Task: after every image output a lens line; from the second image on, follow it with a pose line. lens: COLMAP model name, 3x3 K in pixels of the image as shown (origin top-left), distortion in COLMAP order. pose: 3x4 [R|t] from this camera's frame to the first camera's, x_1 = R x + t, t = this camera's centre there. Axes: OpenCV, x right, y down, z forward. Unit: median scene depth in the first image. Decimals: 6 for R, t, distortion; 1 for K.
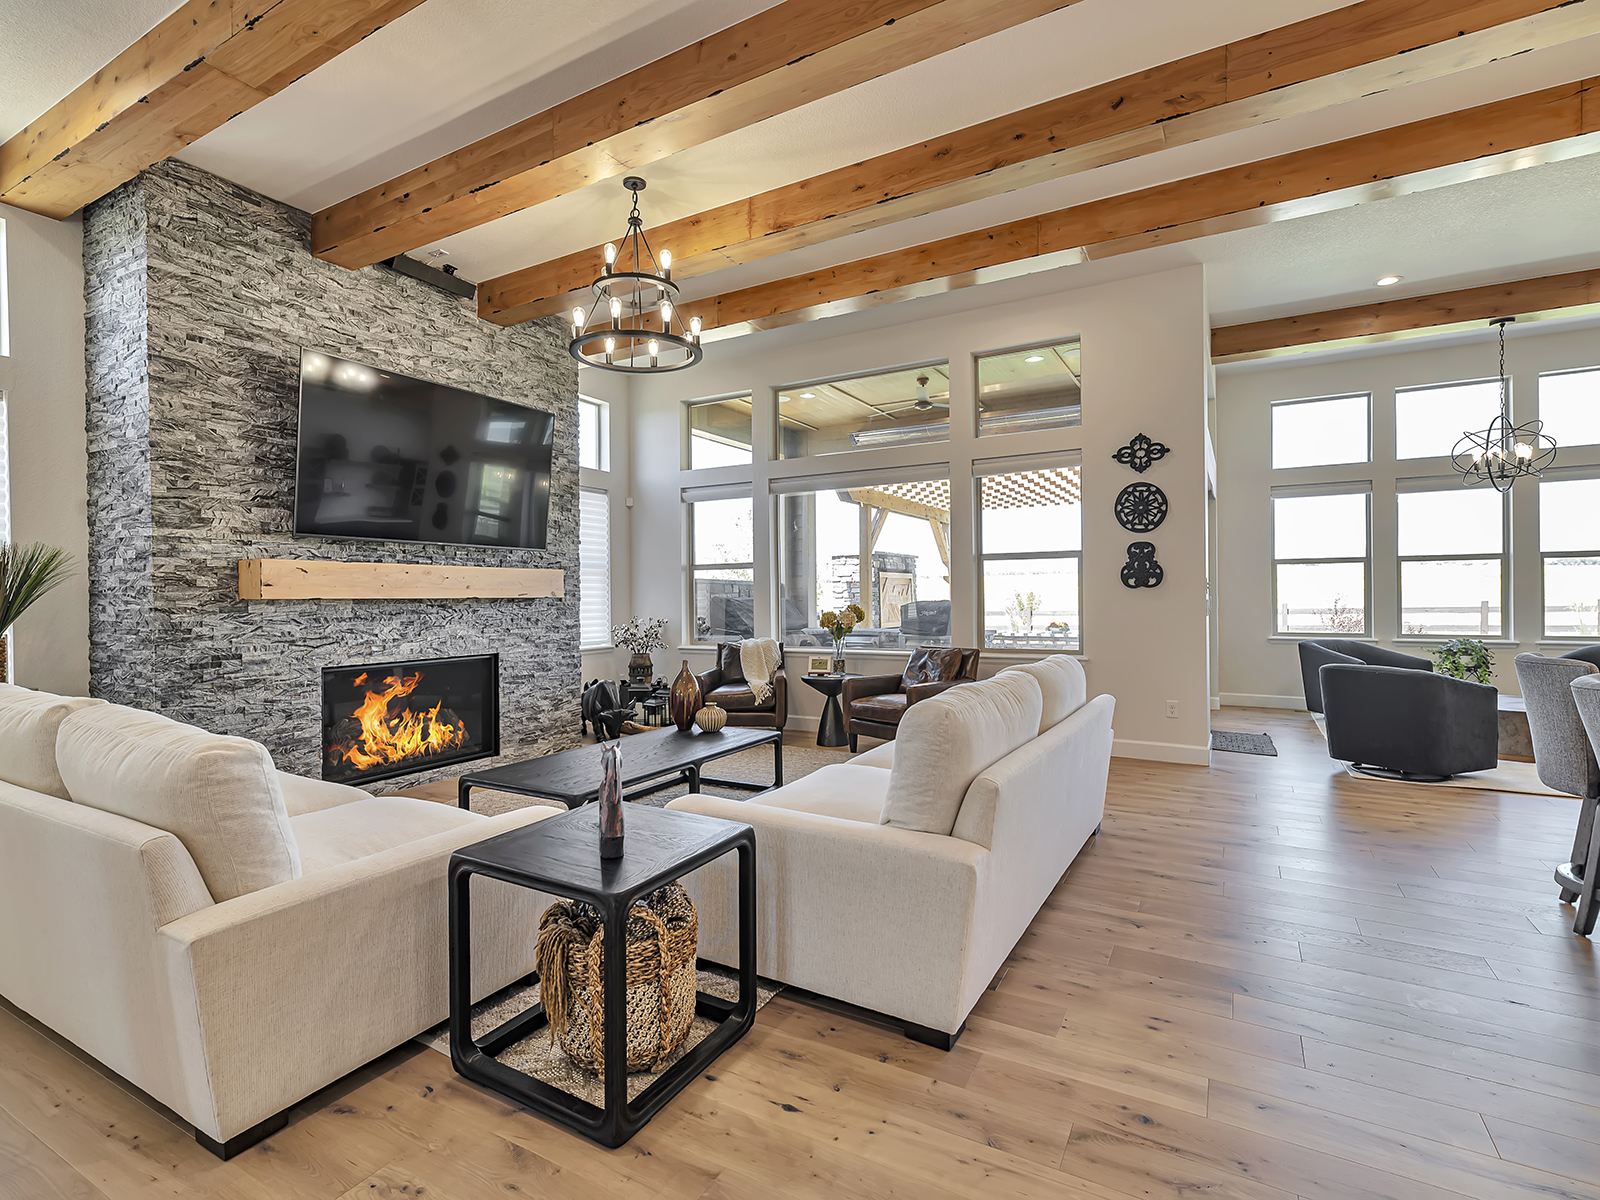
lens RADIAL K [[763.6, 0, 800.0], [0, 763.6, 598.3], [0, 0, 1]] dist [-0.000331, -0.000060]
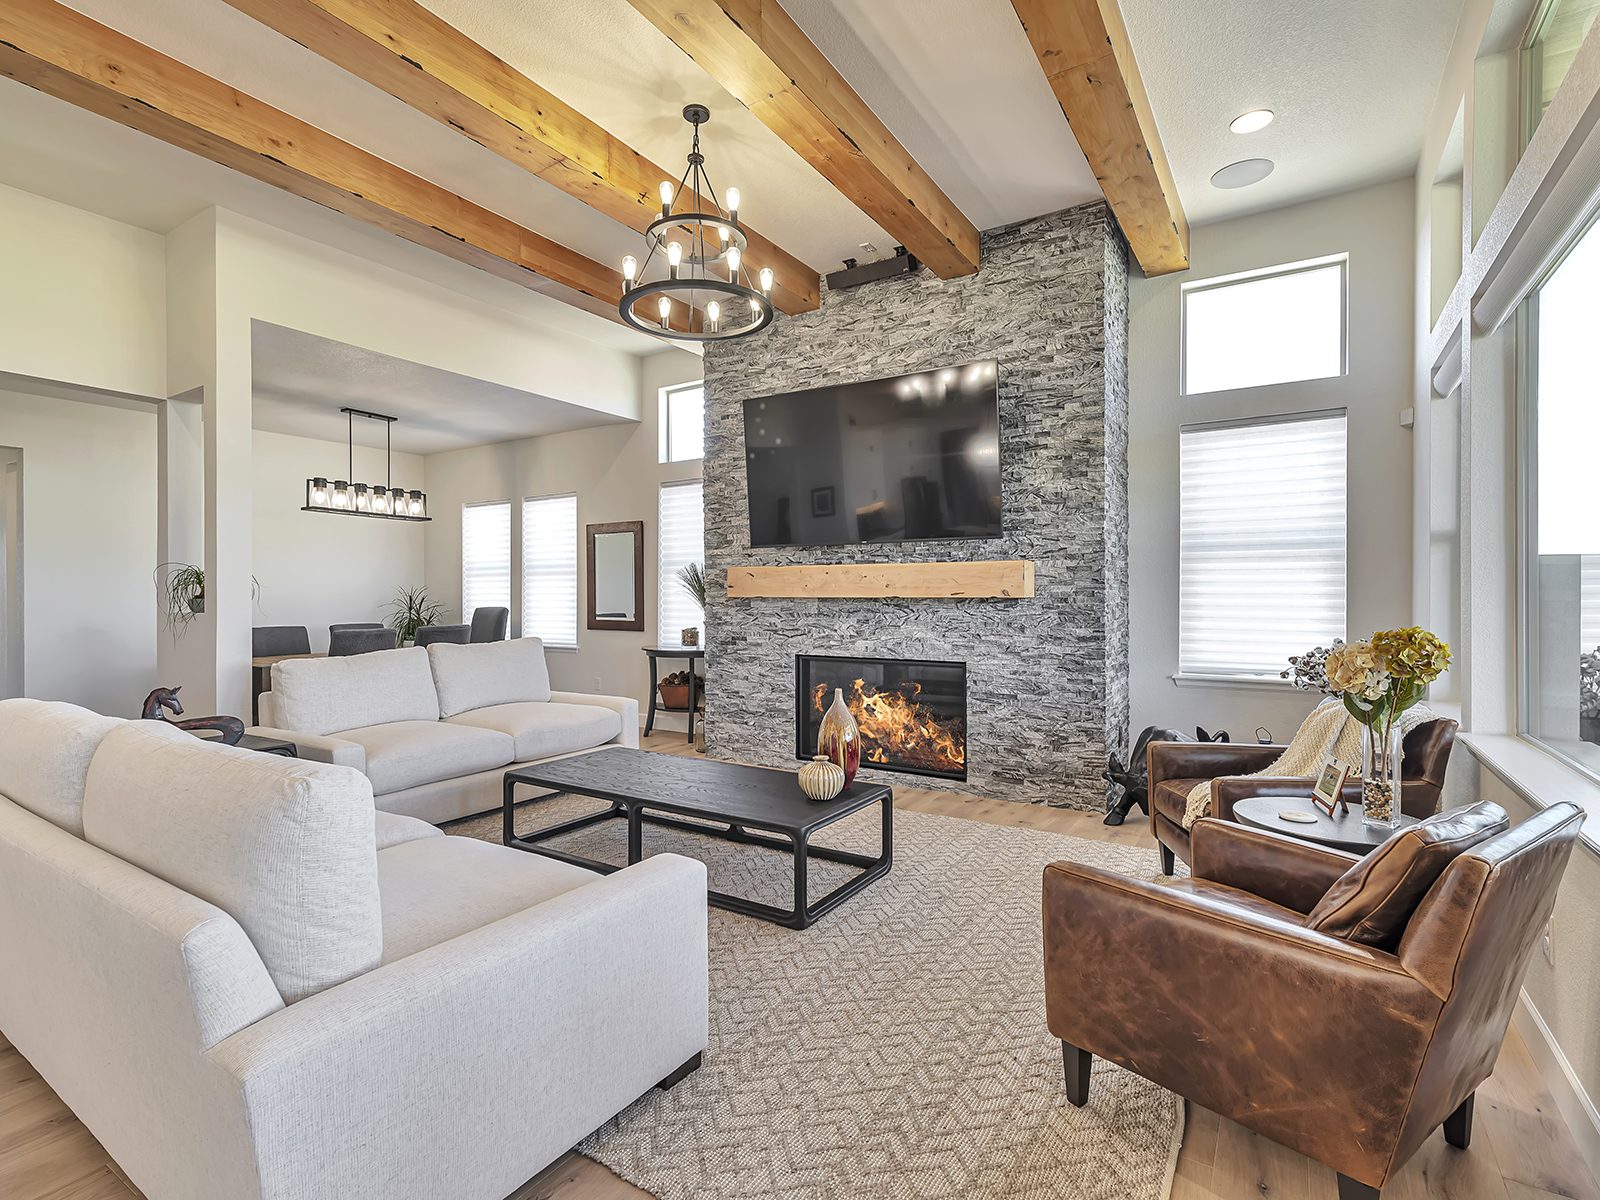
lens RADIAL K [[780.6, 0, 797.9], [0, 780.6, 597.7], [0, 0, 1]] dist [0.002423, 0.000202]
pose [[-0.057658, 0.009270, -0.998293, 0.547289], [-0.001475, 0.999955, 0.009371, -0.009015], [0.998335, 0.002013, -0.057641, 0.976244]]
